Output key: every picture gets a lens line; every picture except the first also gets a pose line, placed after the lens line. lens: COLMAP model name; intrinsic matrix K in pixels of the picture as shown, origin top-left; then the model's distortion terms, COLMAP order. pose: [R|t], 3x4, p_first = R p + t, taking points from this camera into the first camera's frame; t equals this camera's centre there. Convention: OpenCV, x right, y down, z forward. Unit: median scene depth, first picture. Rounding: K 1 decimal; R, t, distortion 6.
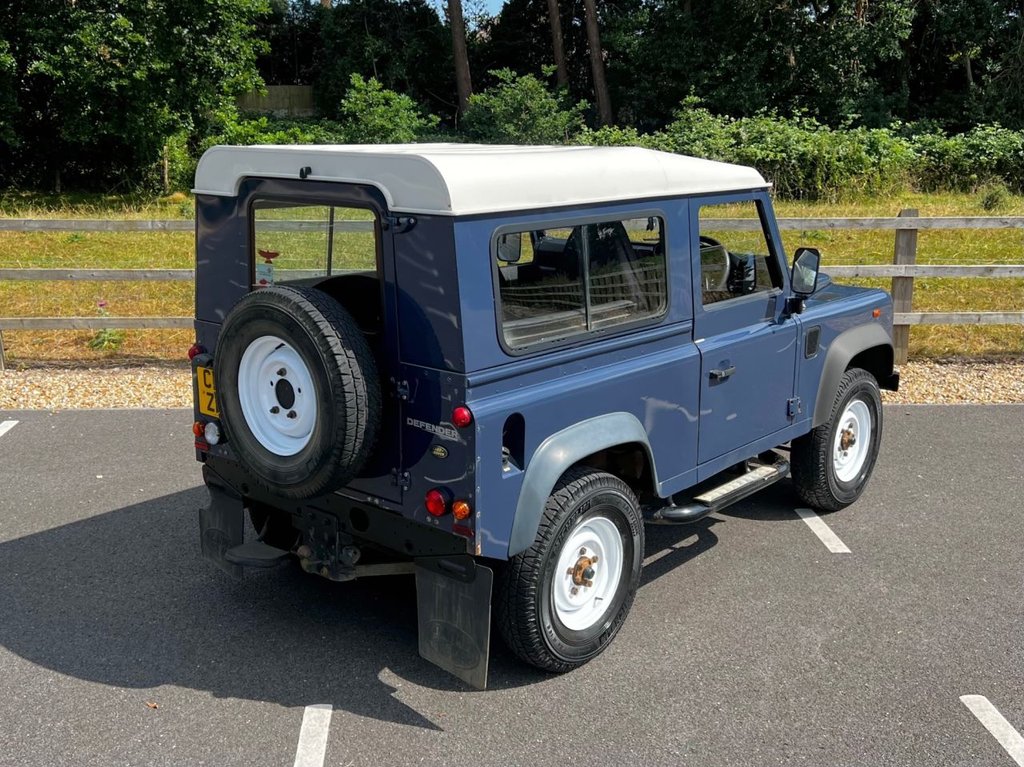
lens RADIAL K [[1102.5, 0, 516.3], [0, 1102.5, 382.1], [0, 0, 1]] dist [0.024051, 0.004864]
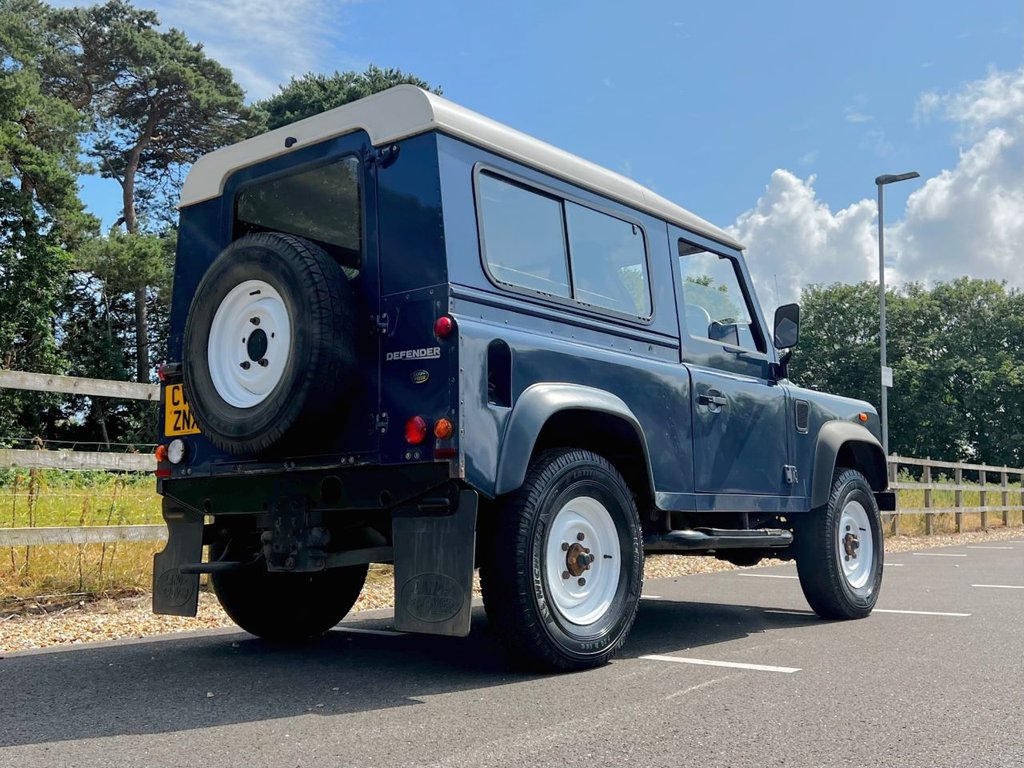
lens RADIAL K [[1086.4, 0, 531.8], [0, 1086.4, 423.9], [0, 0, 1]] dist [0.052365, -0.063123]
pose [[0.999418, -0.012388, 0.031784, -0.004395], [0.021925, 0.947059, -0.320310, 0.371867], [-0.026133, 0.320820, 0.946780, 0.126057]]
